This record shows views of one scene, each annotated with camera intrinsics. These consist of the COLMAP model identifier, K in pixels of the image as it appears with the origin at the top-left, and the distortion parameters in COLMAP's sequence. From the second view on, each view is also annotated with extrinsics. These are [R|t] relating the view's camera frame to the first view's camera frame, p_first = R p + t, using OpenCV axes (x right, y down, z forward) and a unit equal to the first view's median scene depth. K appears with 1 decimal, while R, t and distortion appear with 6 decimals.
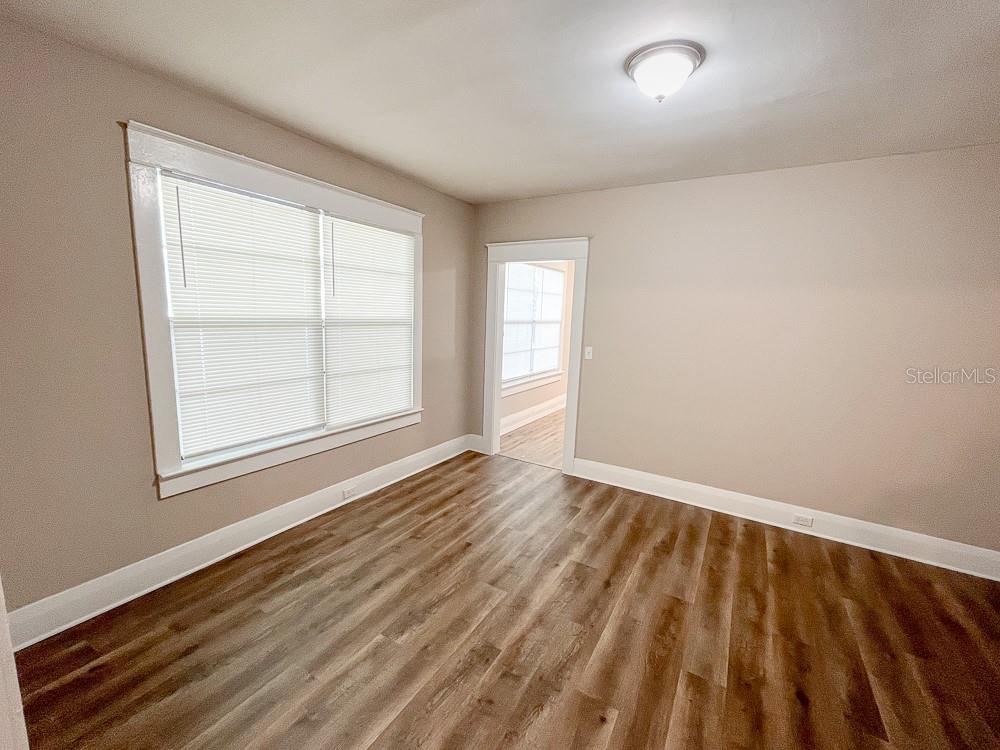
lens RADIAL K [[411.1, 0, 500.0], [0, 411.1, 375.0], [0, 0, 1]] dist [0.000298, -0.000041]
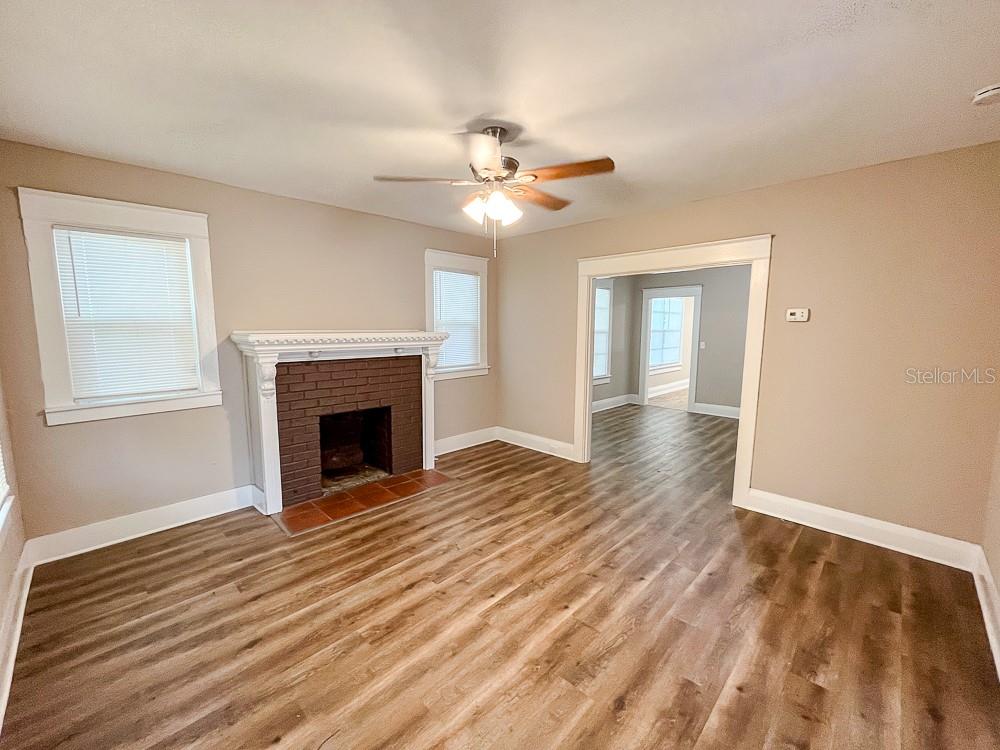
lens RADIAL K [[406.7, 0, 500.0], [0, 406.7, 375.0], [0, 0, 1]] dist [-0.065621, 0.029388]
pose [[0.973351, 0.001164, -0.229318, -0.224428], [-0.009780, 0.999288, -0.036440, 0.131348], [0.229112, 0.037711, 0.972669, -0.841115]]
